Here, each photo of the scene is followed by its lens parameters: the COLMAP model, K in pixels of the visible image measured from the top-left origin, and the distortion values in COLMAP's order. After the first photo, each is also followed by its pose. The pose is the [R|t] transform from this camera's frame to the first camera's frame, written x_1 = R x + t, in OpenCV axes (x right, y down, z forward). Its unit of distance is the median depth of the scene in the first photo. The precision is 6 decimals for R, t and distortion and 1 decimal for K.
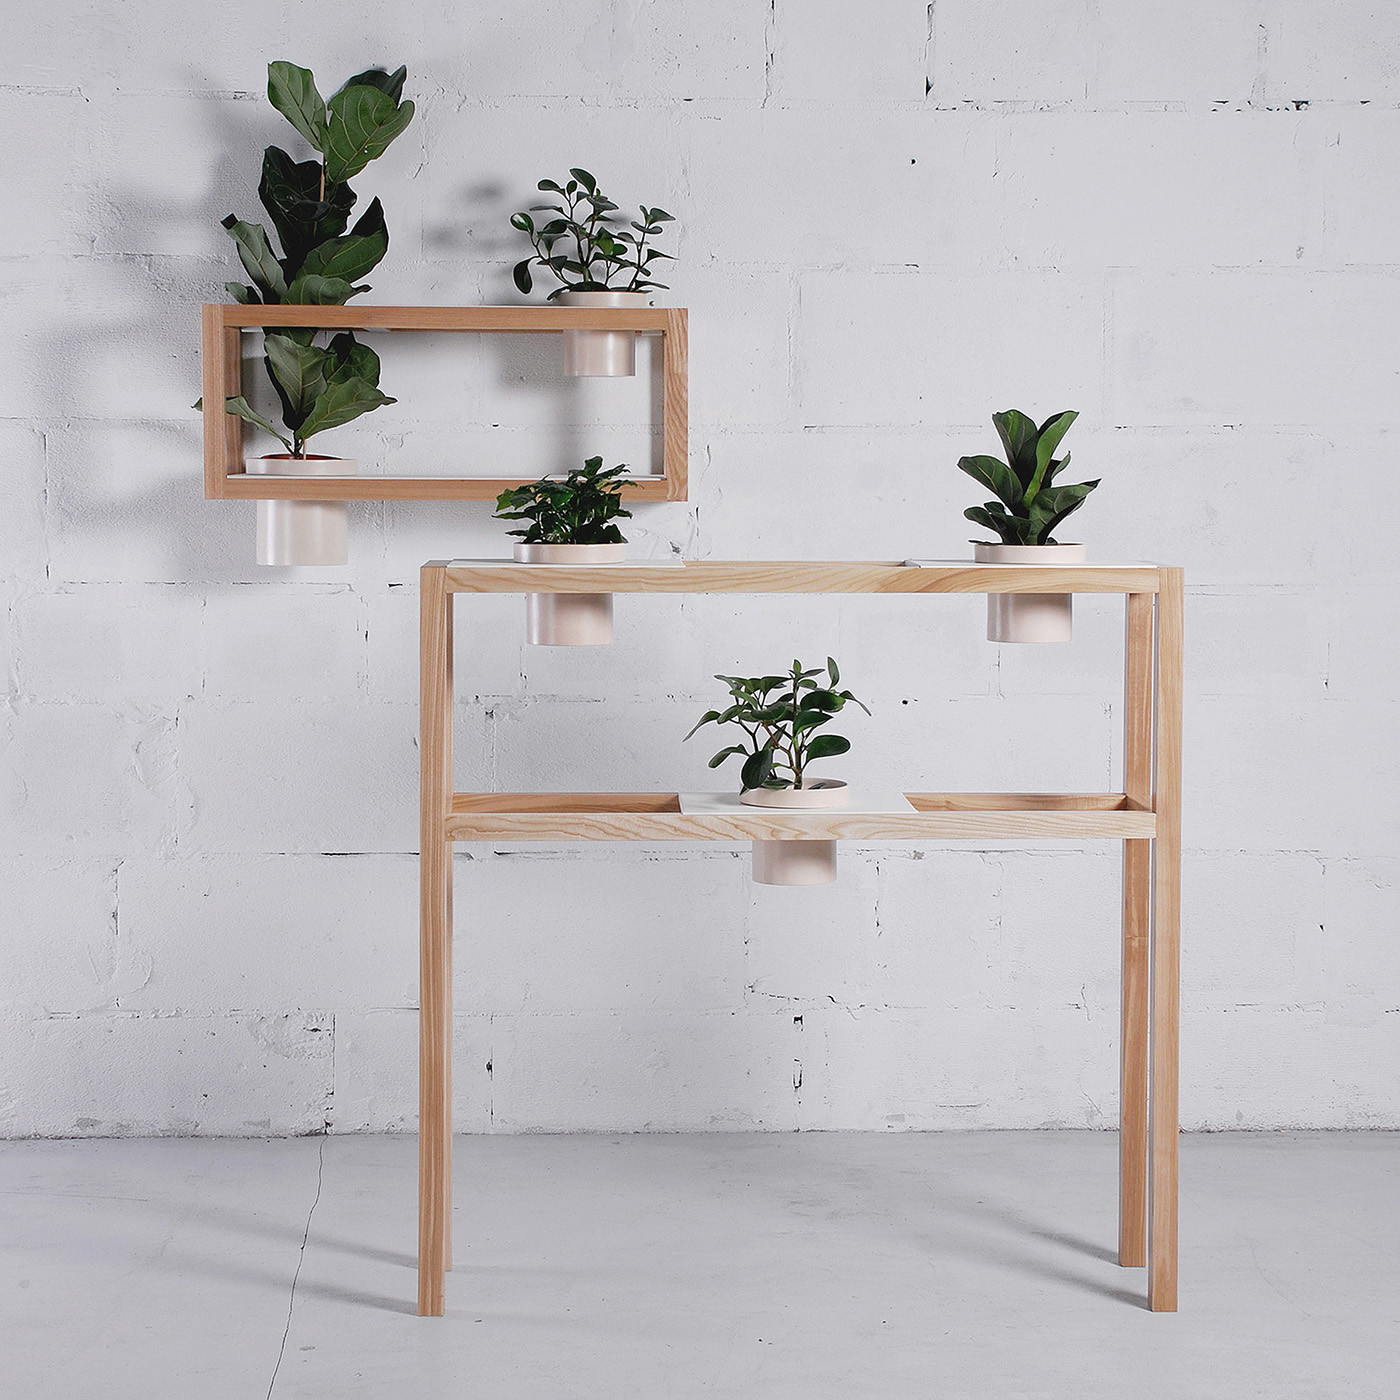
lens RADIAL K [[2998.4, 0, 704.8], [0, 2998.4, 656.3], [0, 0, 1]] dist [0.086436, 0.361825]
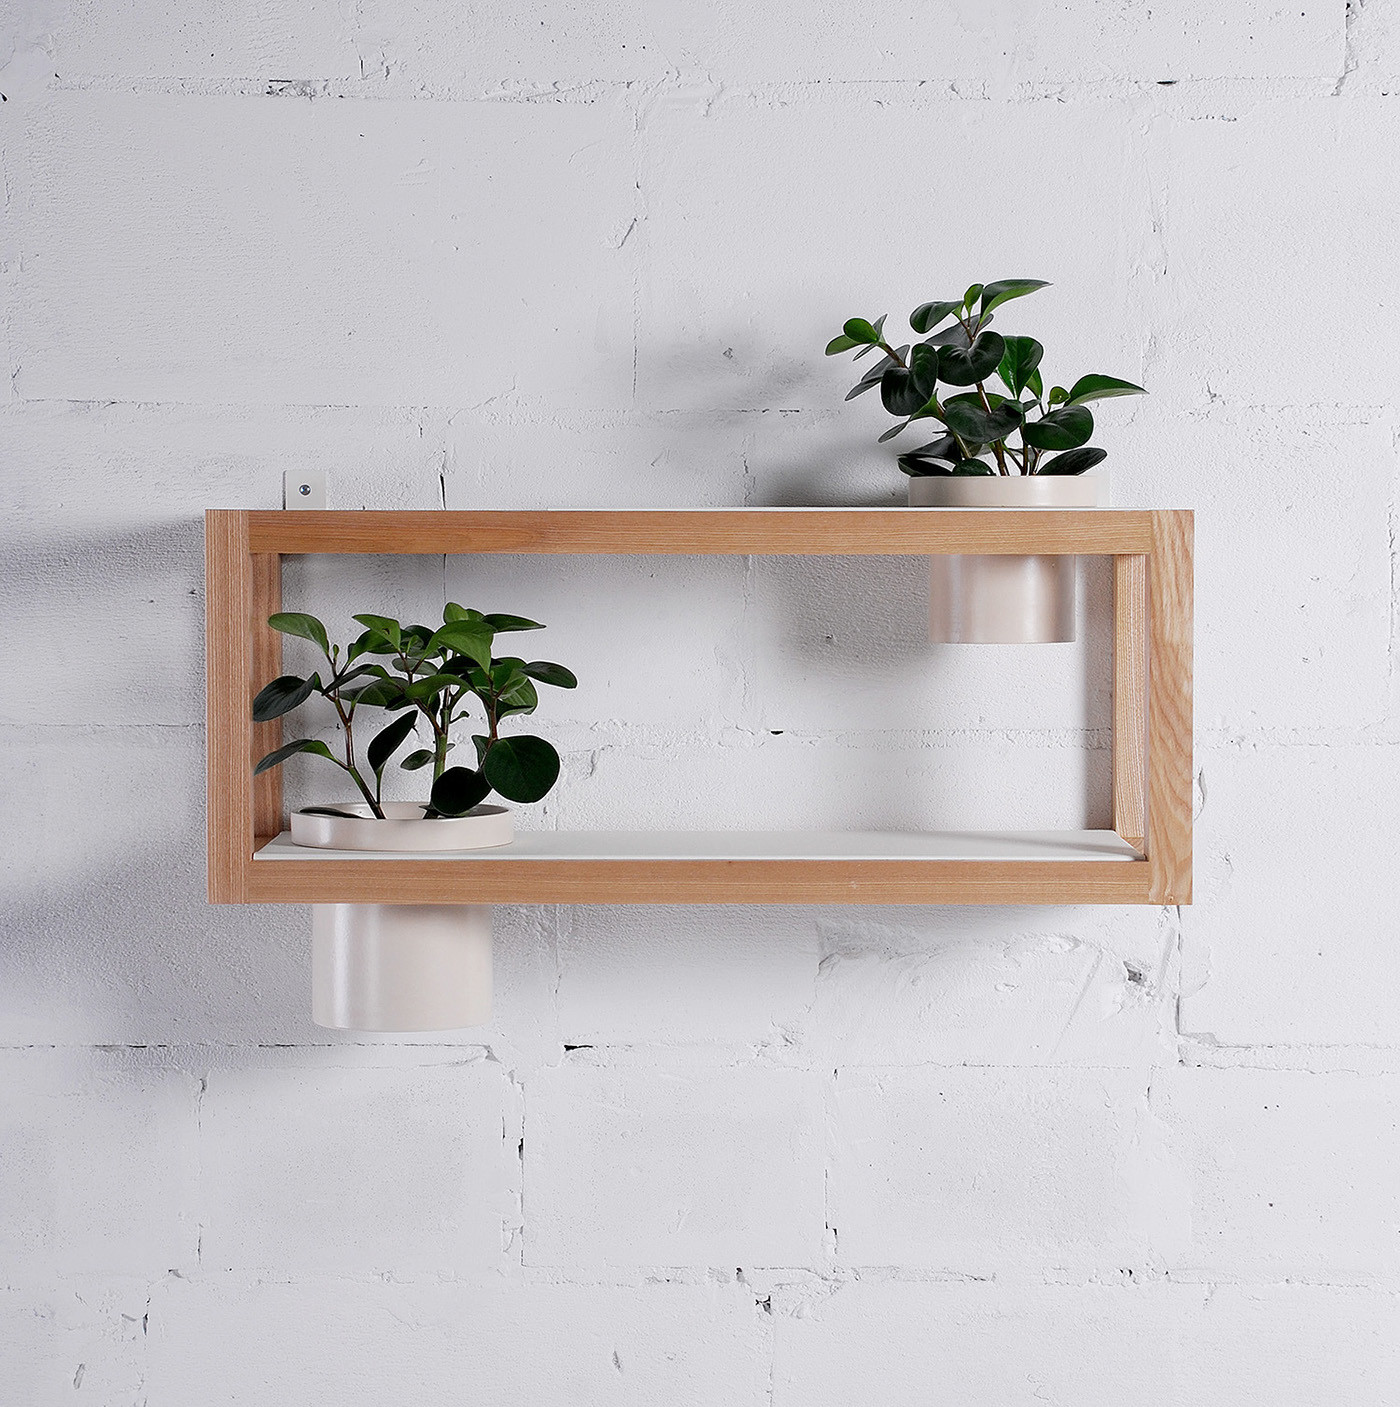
lens RADIAL K [[4115.0, 0, 647.3], [0, 4115.0, 724.9], [0, 0, 1]] dist [0.337492, -0.001735]
pose [[0.998561, -0.001083, -0.053613, -0.057841], [-0.000754, 0.999413, -0.034241, -0.057842], [0.053619, 0.034233, 0.997975, 0.326142]]
